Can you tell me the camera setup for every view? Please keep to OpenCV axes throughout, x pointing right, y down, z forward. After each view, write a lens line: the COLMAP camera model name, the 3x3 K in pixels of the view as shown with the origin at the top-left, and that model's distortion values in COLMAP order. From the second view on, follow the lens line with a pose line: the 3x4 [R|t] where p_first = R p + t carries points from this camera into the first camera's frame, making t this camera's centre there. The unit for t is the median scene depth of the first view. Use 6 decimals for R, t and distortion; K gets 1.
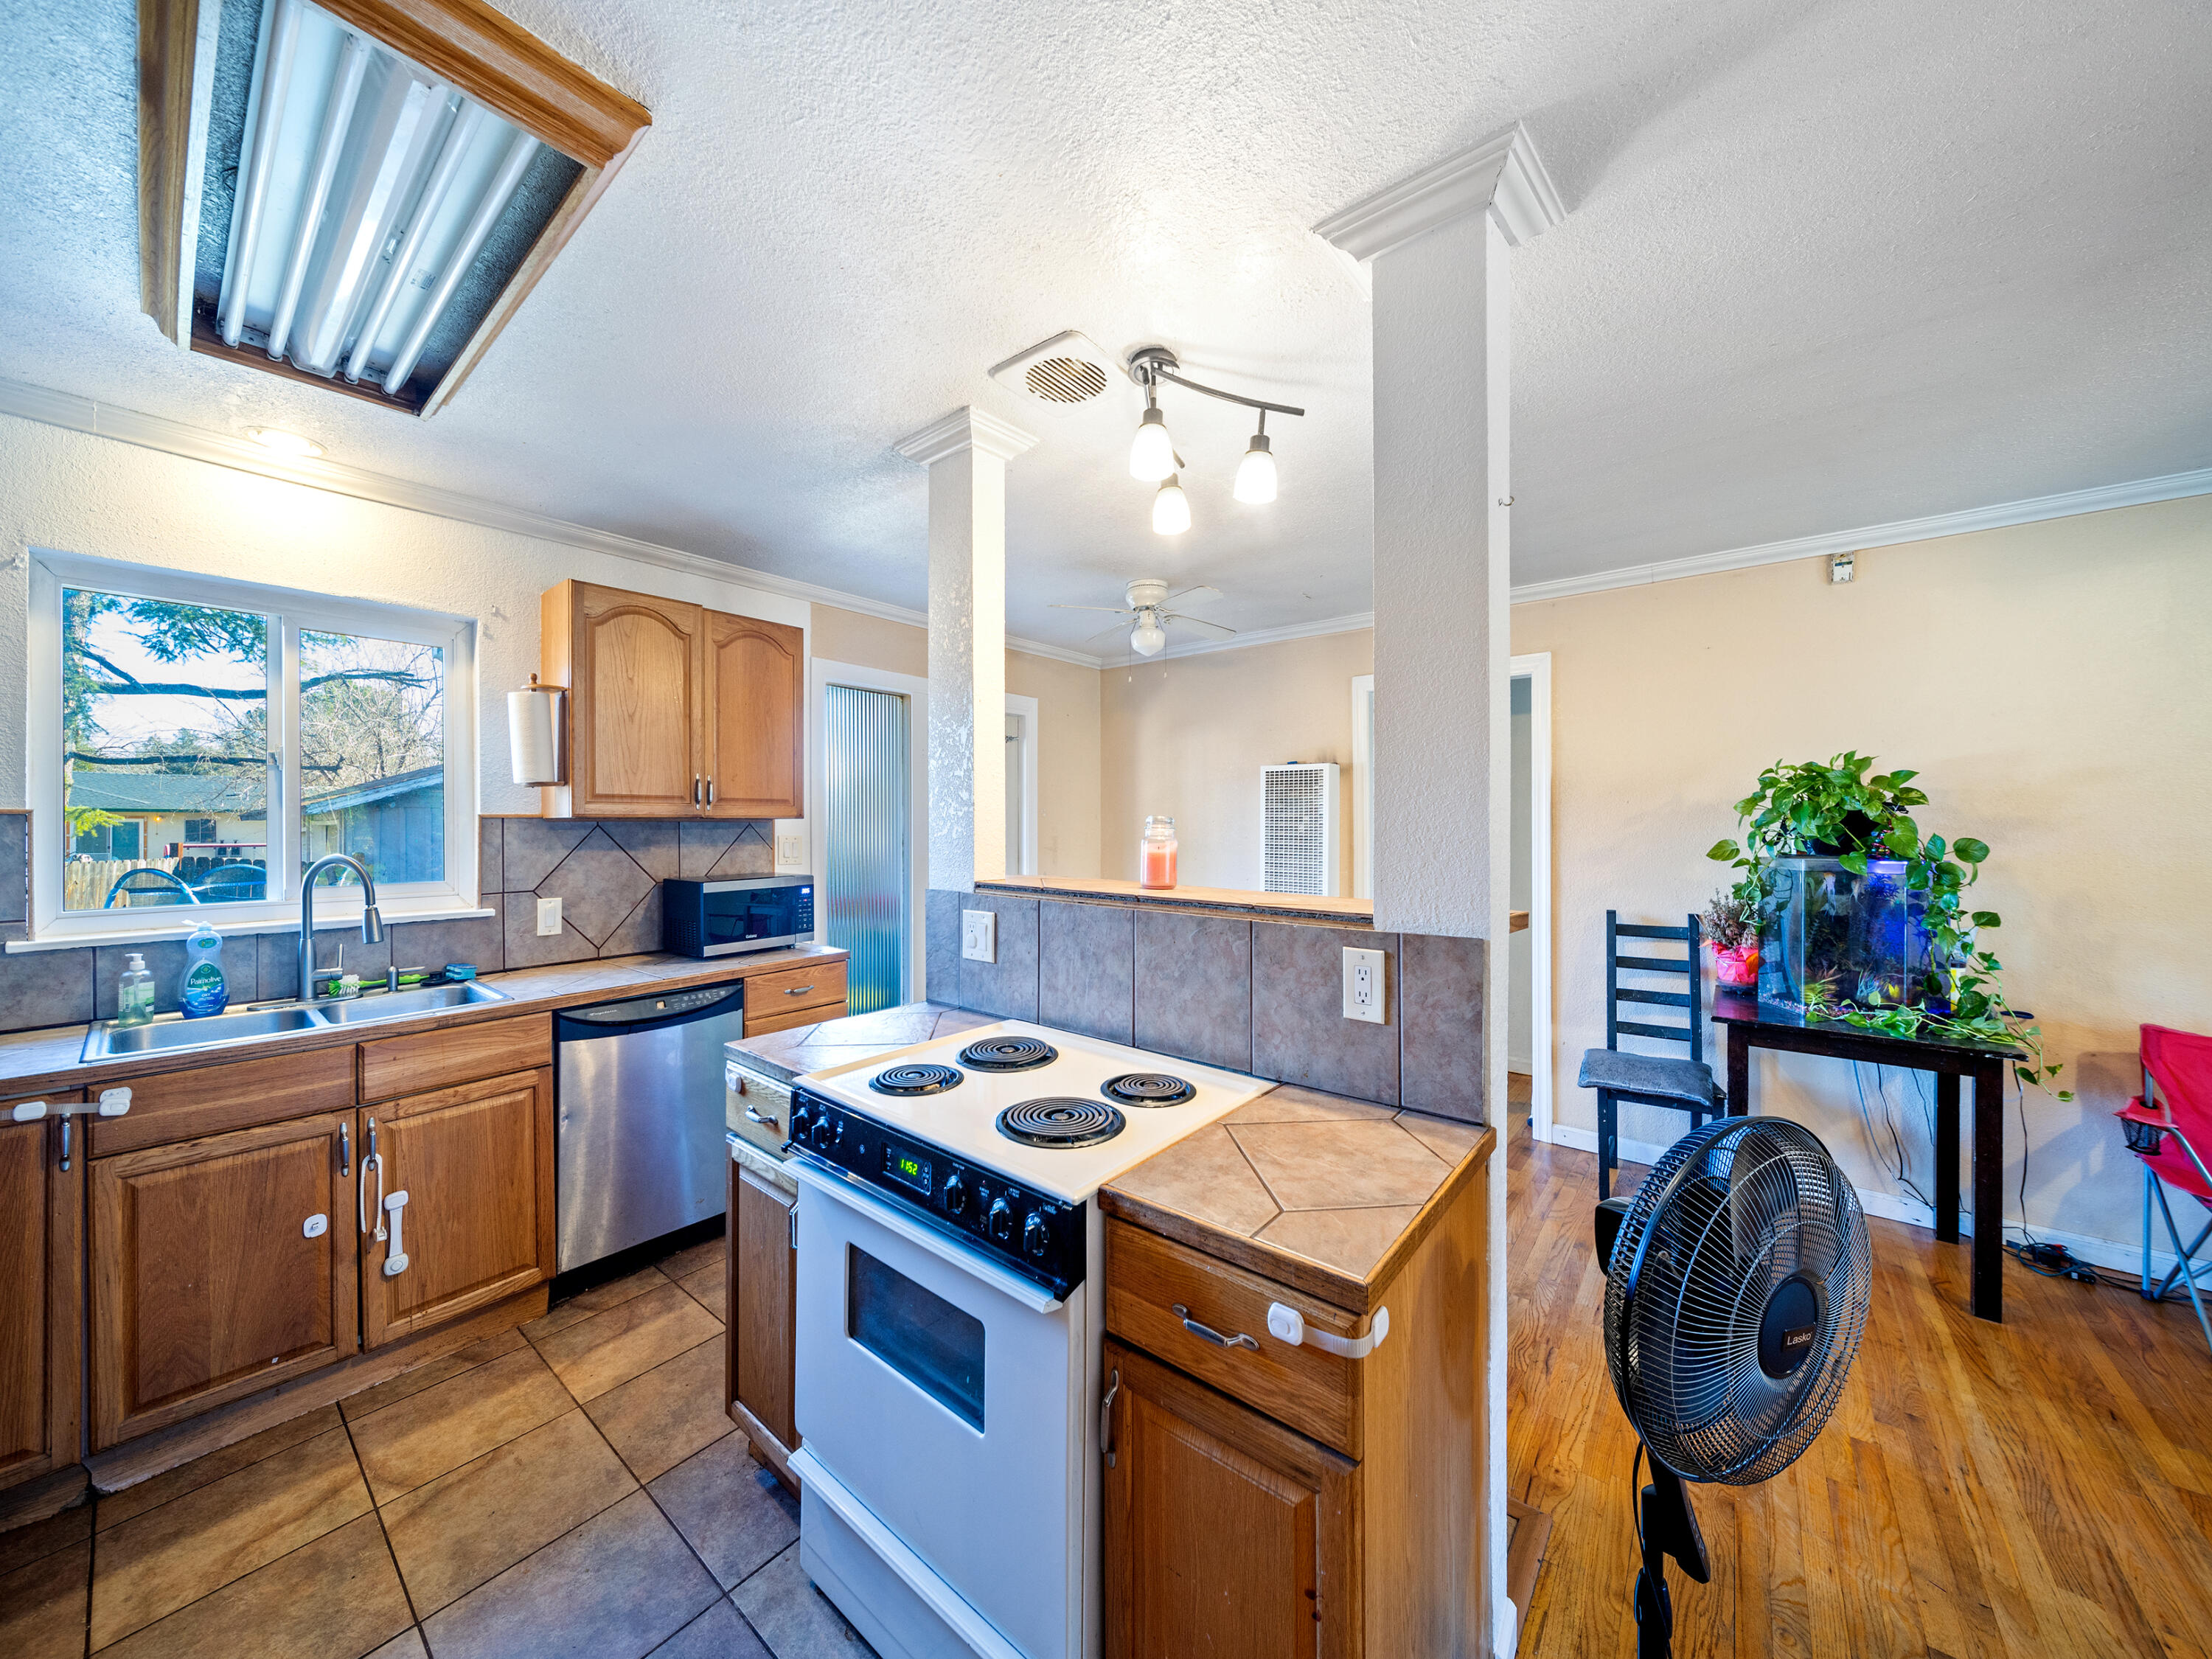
lens RADIAL K [[783.2, 0, 1091.3], [0, 783.2, 823.4], [0, 0, 1]] dist [0.000899, -0.001329]
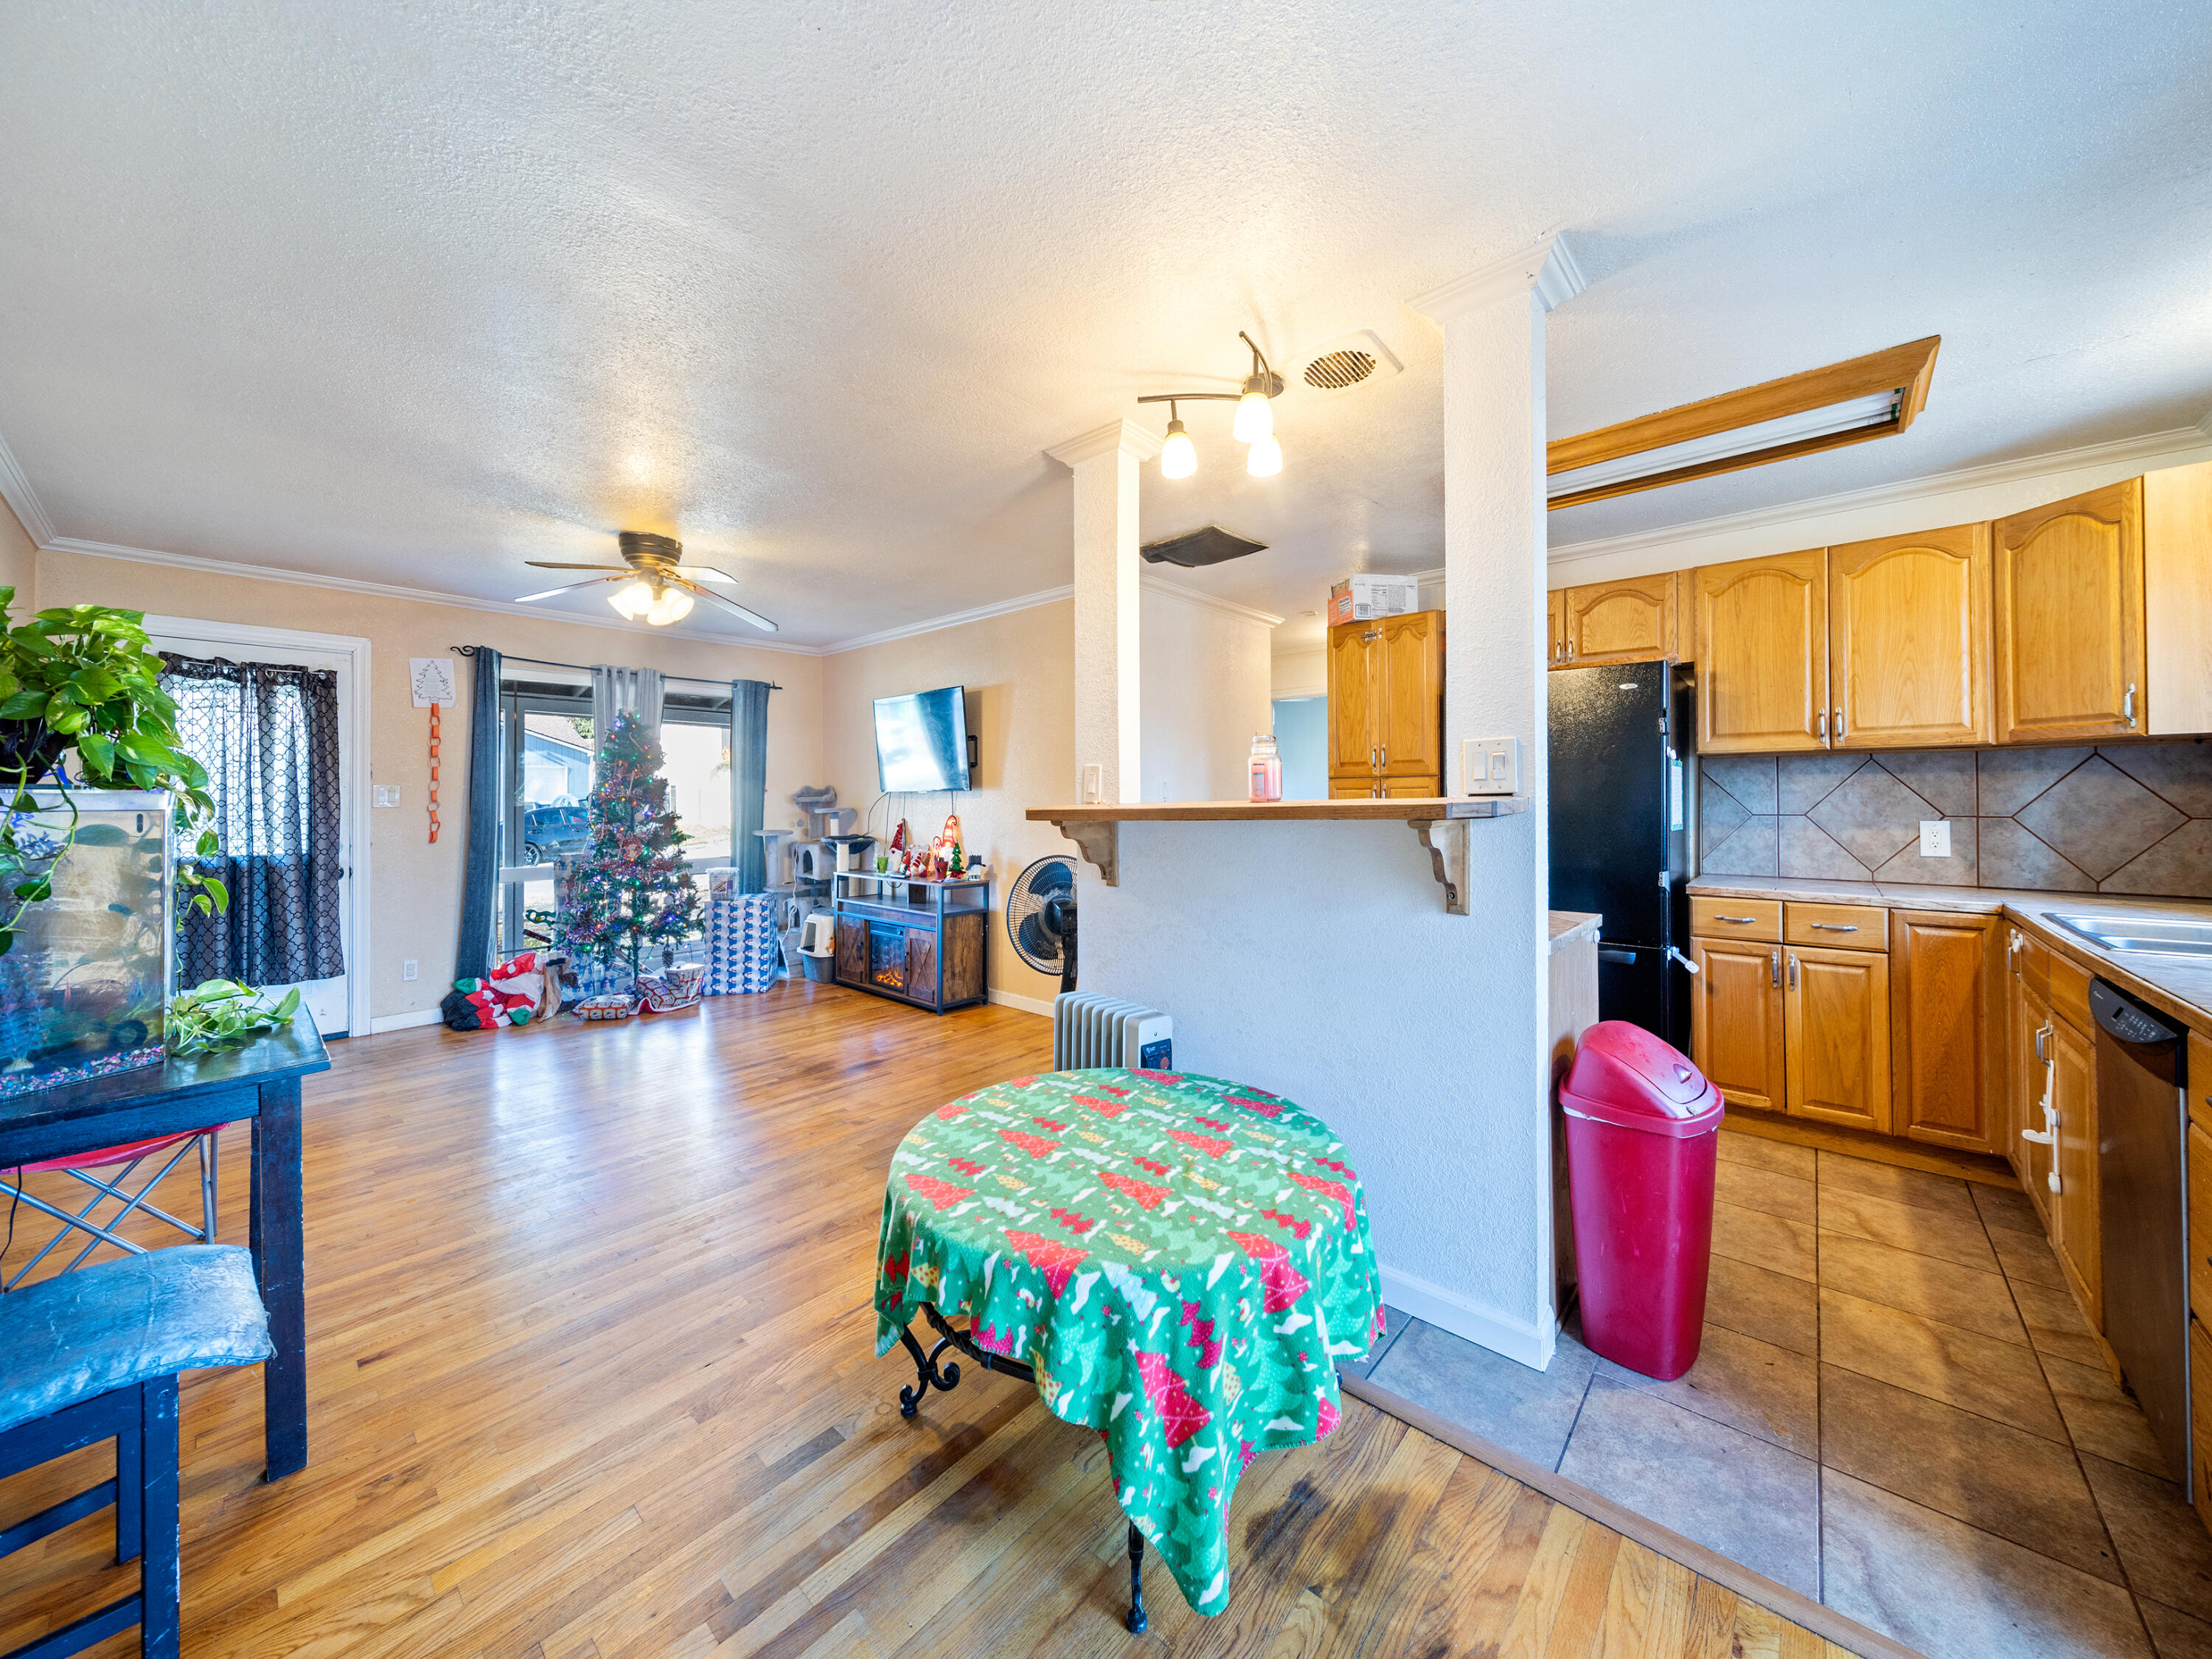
lens RADIAL K [[794.0, 0, 1108.0], [0, 794.0, 795.8], [0, 0, 1]] dist [0.001491, -0.001914]
pose [[-0.999290, 0.006811, 0.037055, 0.216252], [0.006602, 0.999962, -0.005744, 0.065074], [-0.037092, -0.005496, -0.999297, 1.723773]]
